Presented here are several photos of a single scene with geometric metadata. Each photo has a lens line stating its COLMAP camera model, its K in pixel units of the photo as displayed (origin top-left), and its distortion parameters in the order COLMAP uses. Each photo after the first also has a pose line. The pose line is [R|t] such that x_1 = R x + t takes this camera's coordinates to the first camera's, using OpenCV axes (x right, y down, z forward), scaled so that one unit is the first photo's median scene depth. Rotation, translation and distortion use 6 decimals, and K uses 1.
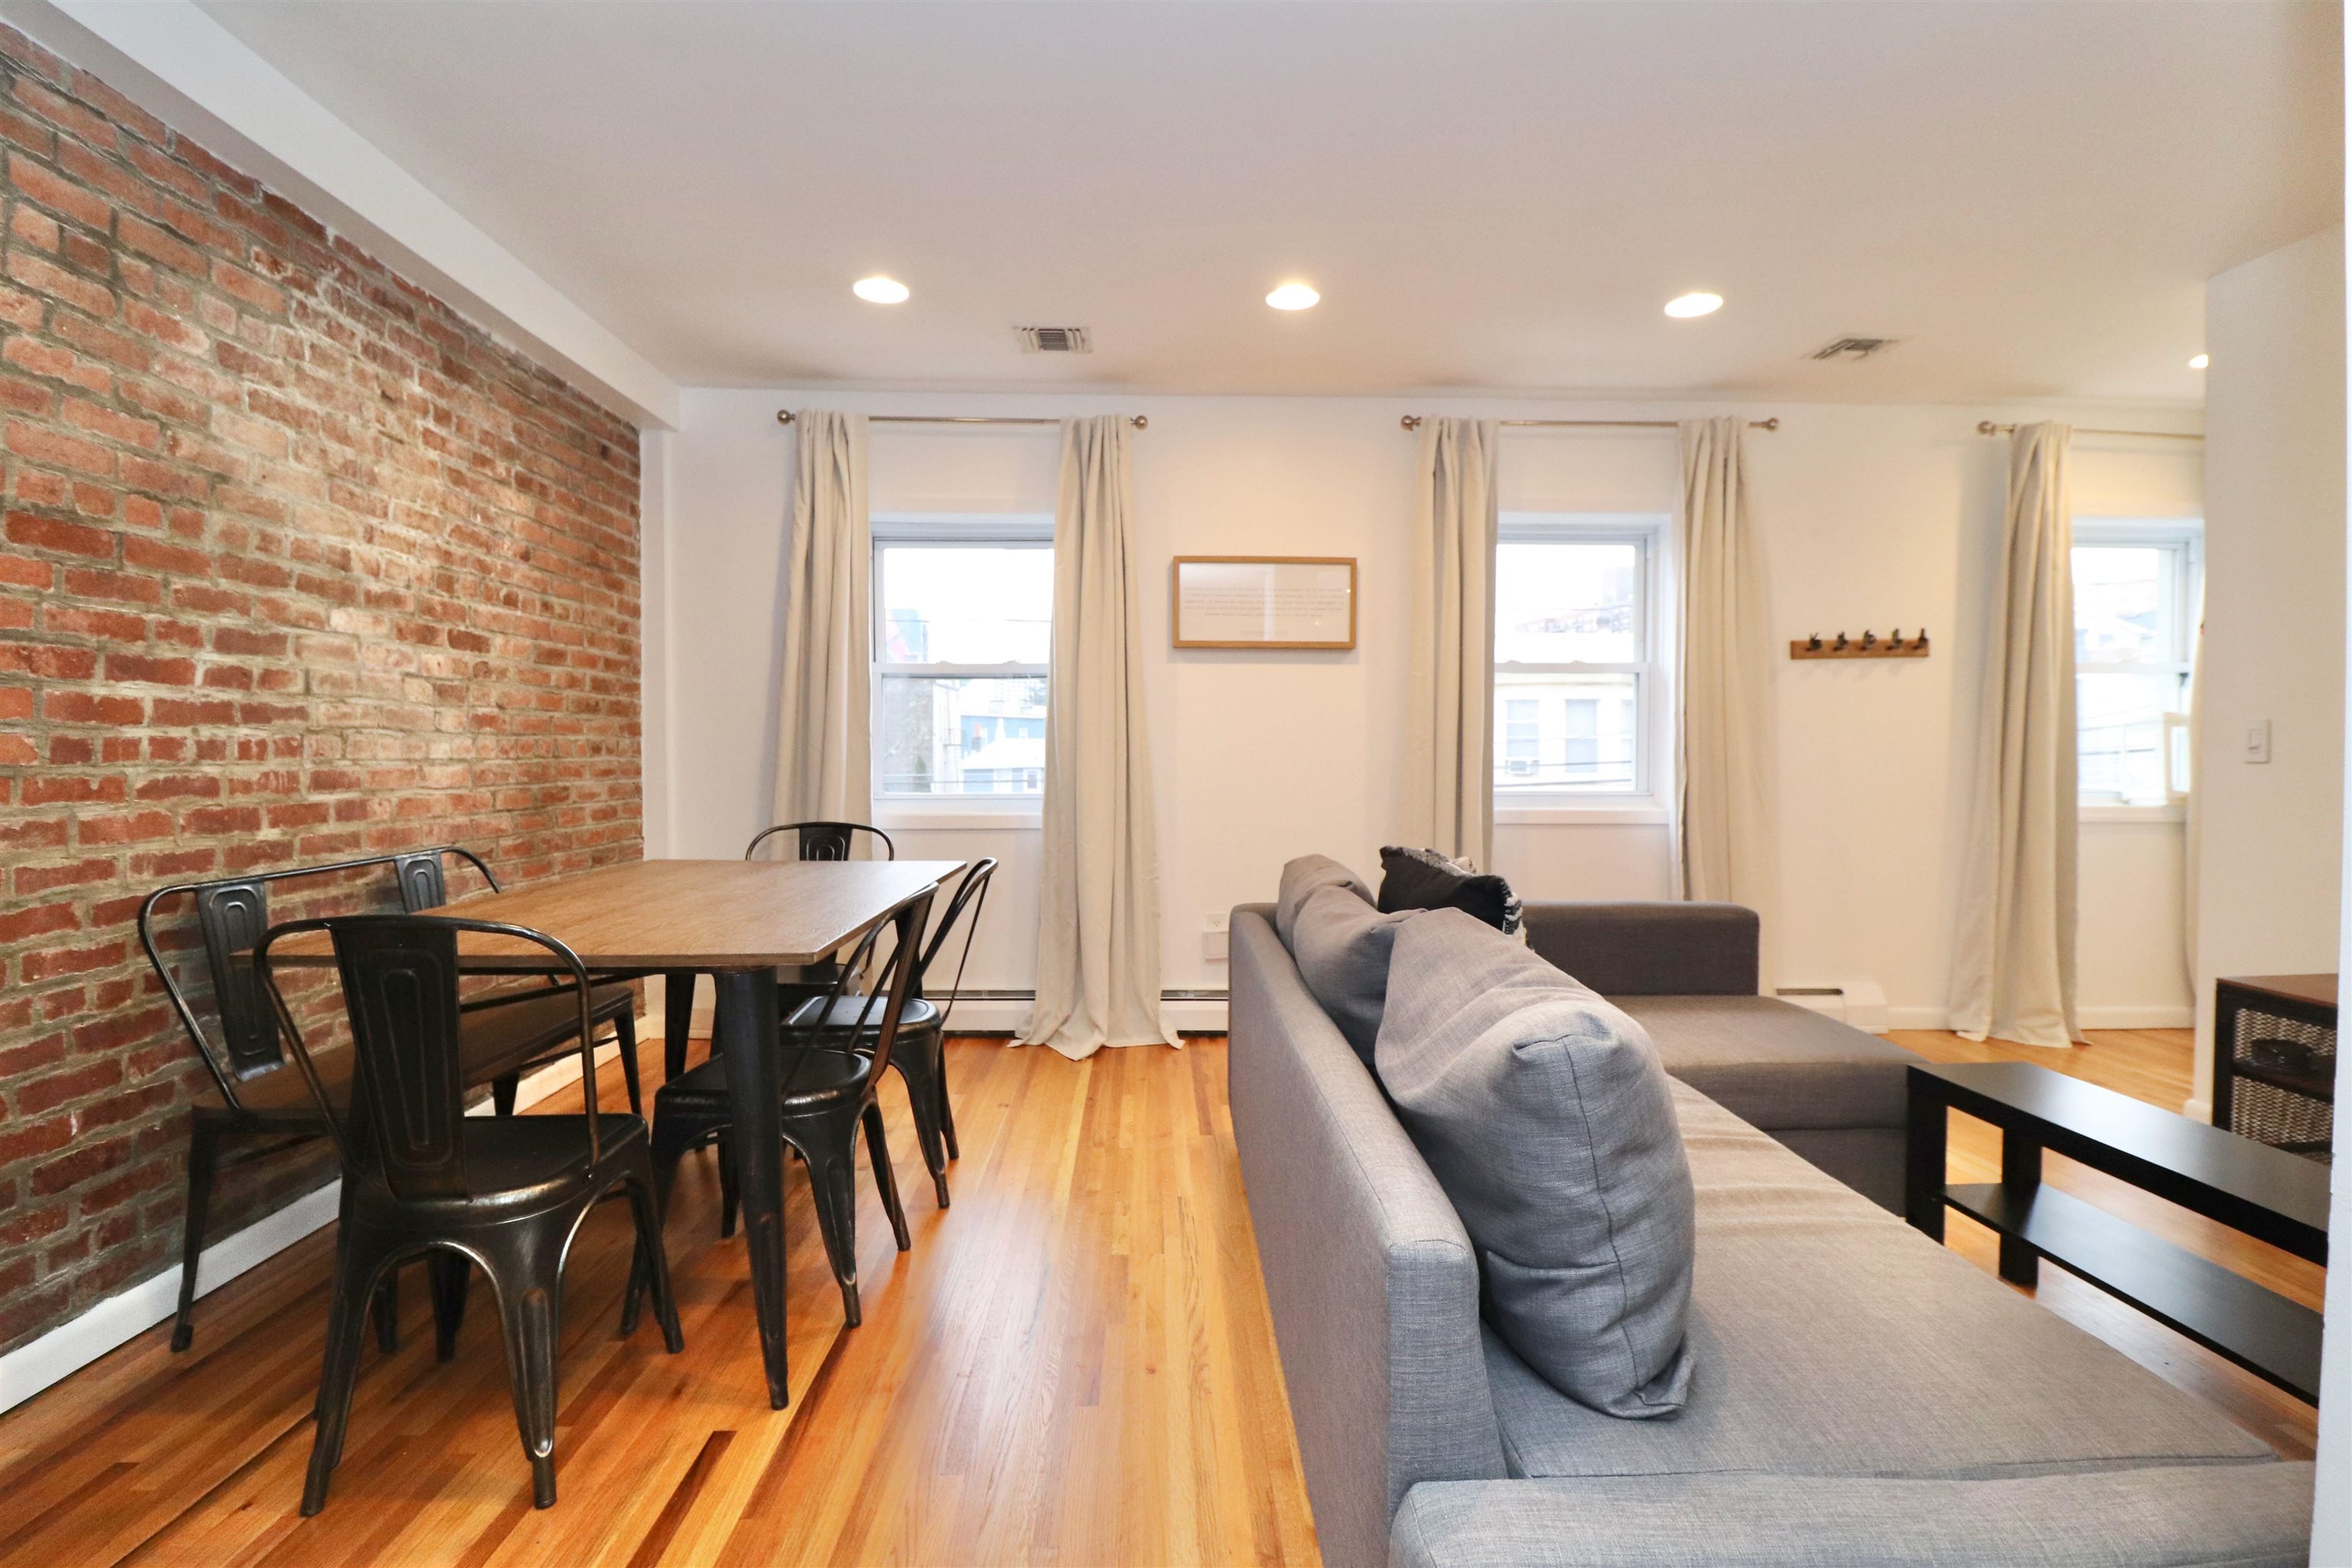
lens RADIAL K [[1095.1, 0, 1189.3], [0, 1095.1, 779.1], [0, 0, 1]] dist [-0.002284, -0.011754]
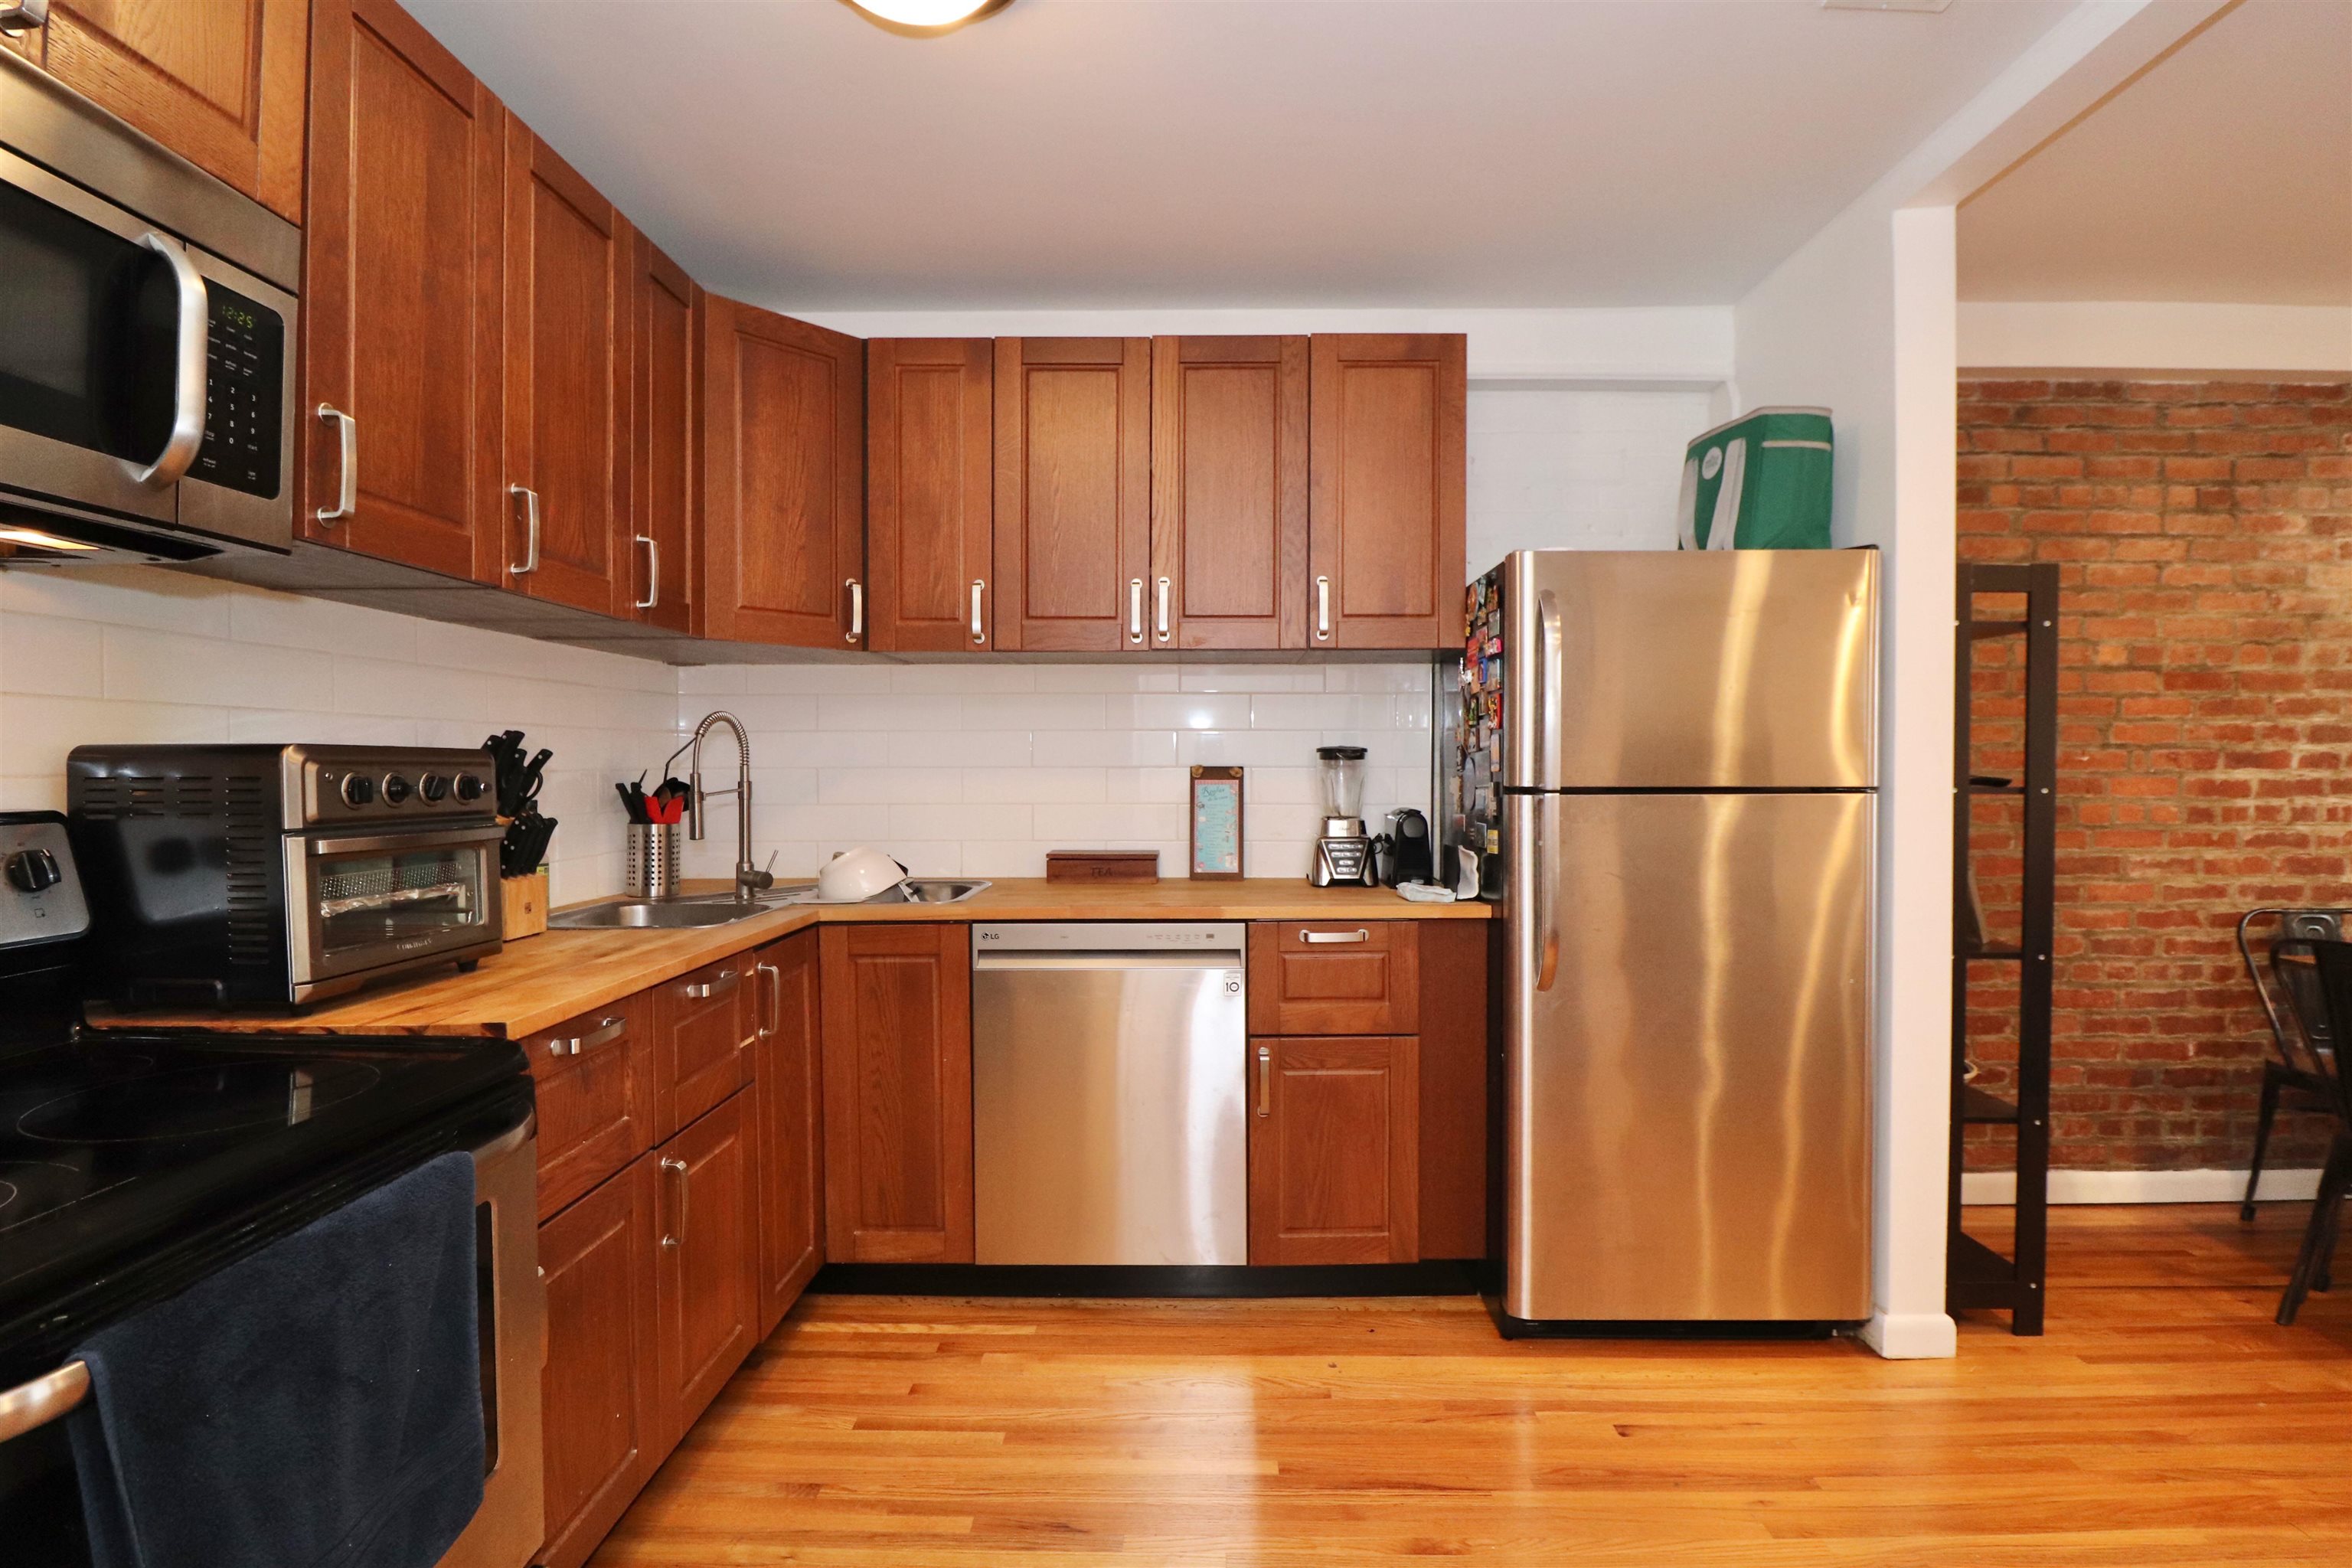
lens RADIAL K [[1099.8, 0, 1195.6], [0, 1099.8, 779.2], [0, 0, 1]] dist [-0.003257, -0.012062]
pose [[-0.054516, 0.008660, -0.998475, 0.422344], [-0.024164, 0.999658, 0.009989, -0.038991], [0.998220, 0.024672, -0.054288, -0.258660]]
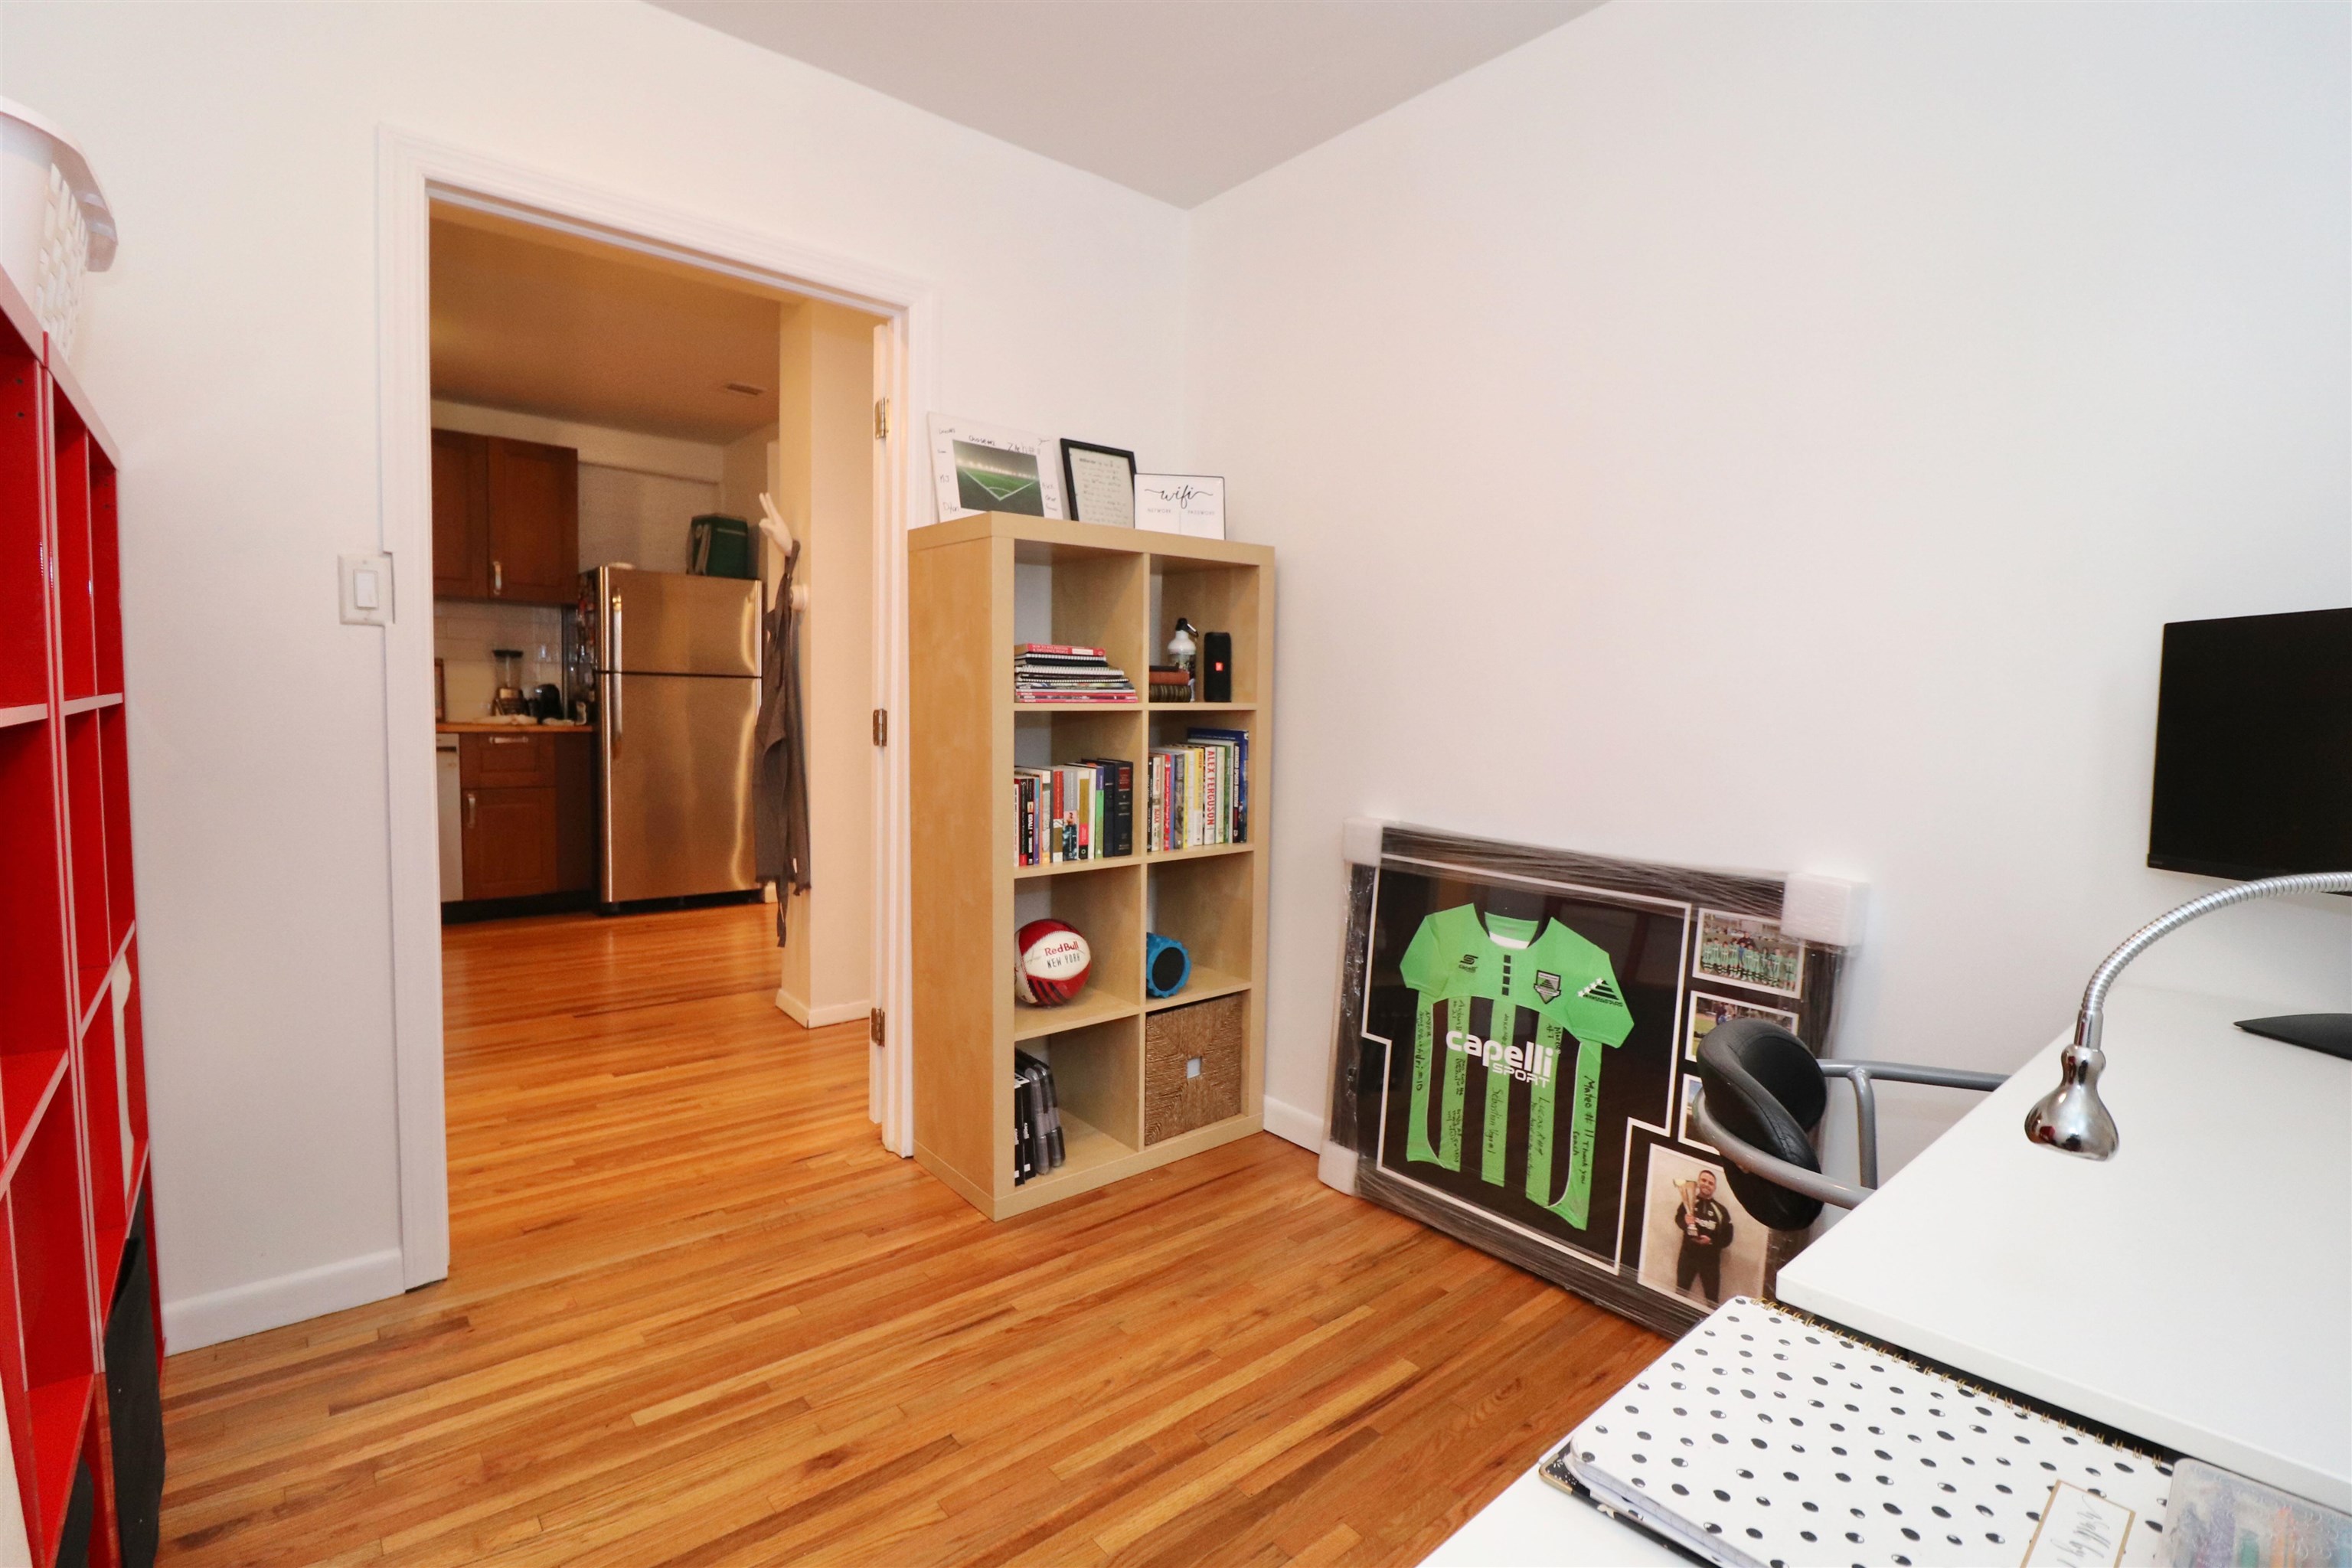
lens RADIAL K [[1095.1, 0, 1189.3], [0, 1095.1, 779.1], [0, 0, 1]] dist [-0.002284, -0.011754]
pose [[0.618494, 0.067501, -0.782885, 1.611081], [-0.043066, 0.997718, 0.052001, 0.011114], [0.784608, 0.001554, 0.619990, -0.423448]]
